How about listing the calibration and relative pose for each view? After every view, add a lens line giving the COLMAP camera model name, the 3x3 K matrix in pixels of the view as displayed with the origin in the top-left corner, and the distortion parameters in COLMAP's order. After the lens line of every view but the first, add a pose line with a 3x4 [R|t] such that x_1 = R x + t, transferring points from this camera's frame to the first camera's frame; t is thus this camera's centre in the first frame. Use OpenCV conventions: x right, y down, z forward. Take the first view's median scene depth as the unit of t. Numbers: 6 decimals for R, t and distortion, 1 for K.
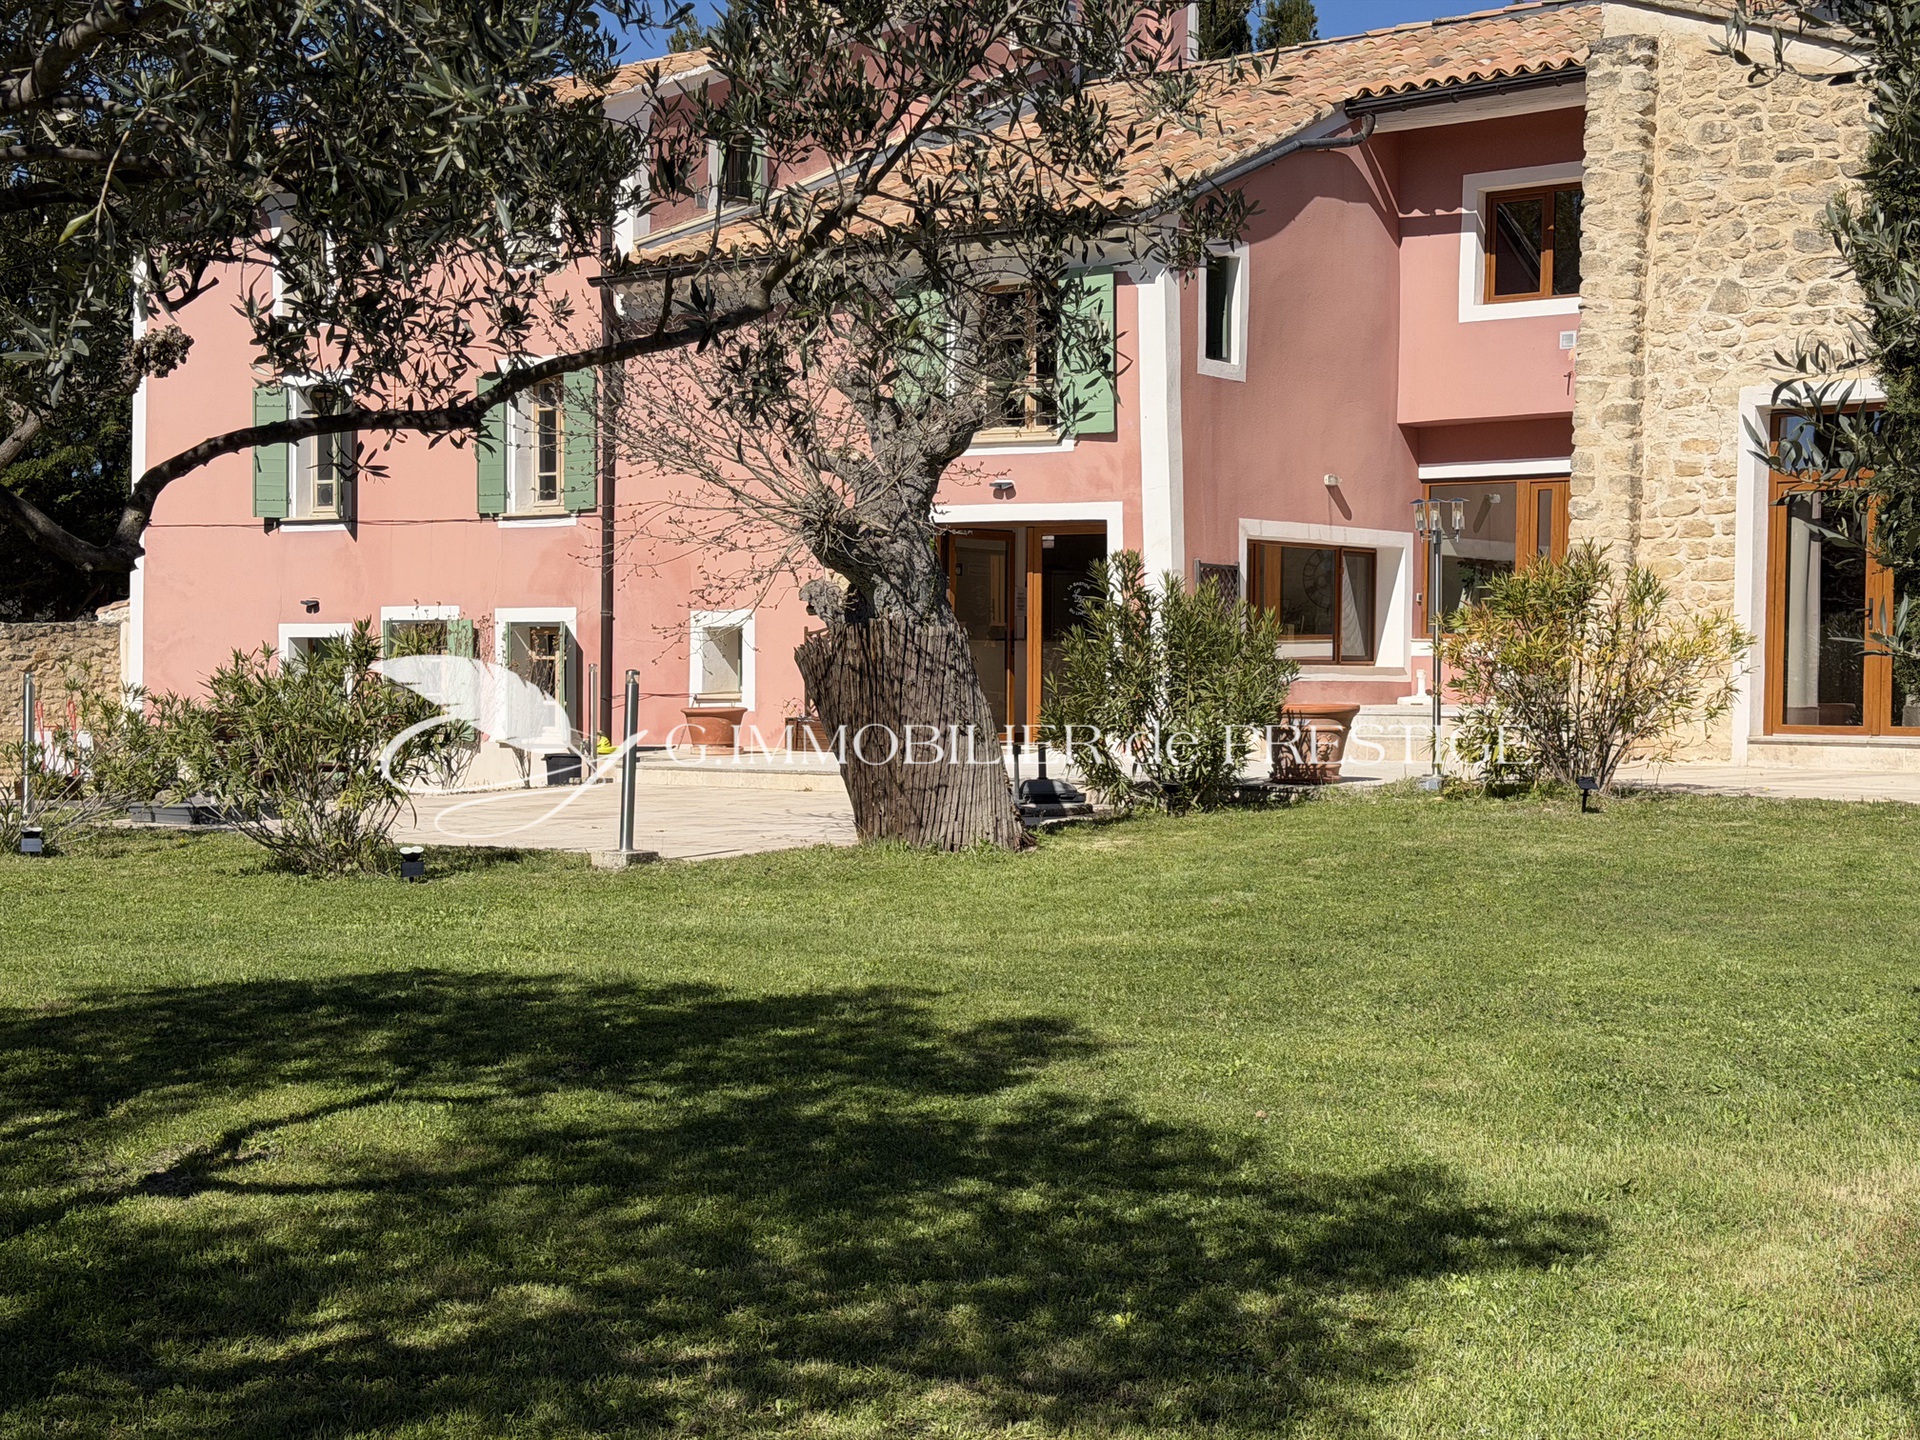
lens RADIAL K [[2700.4, 0, 981.5], [0, 2700.4, 705.8], [0, 0, 1]] dist [0.098759, 0.000000]
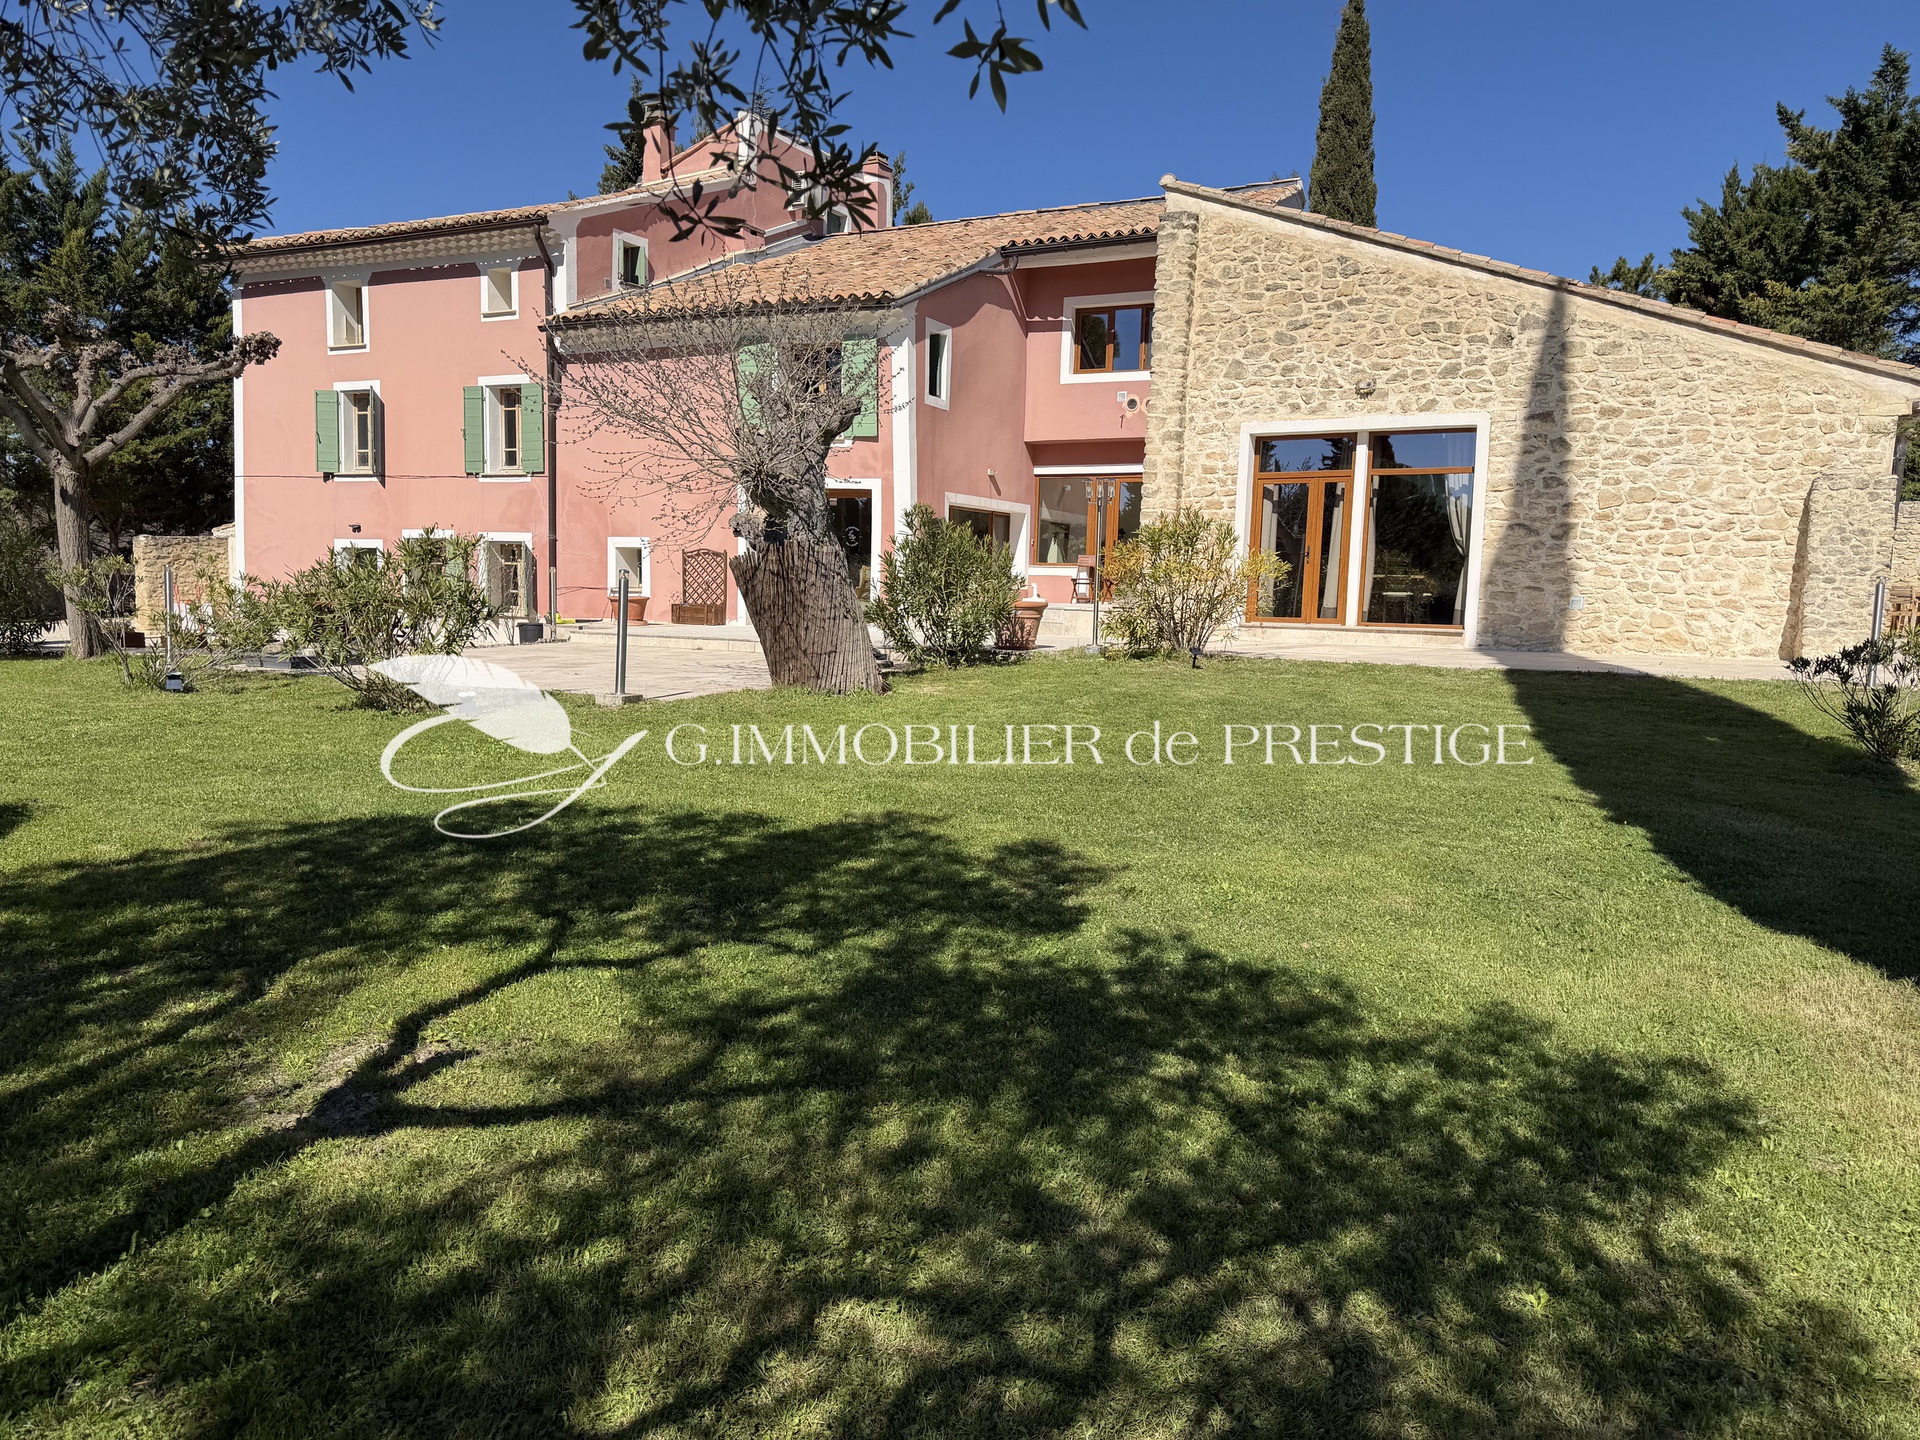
lens RADIAL K [[1347.8, 0, 987.7], [0, 1347.8, 731.2], [0, 0, 1]] dist [0.060449, -0.062723]
pose [[0.979692, -0.002556, 0.200494, -0.069225], [-0.016871, 0.995322, 0.095128, 0.000279], [-0.199800, -0.096579, 0.975065, 0.201839]]
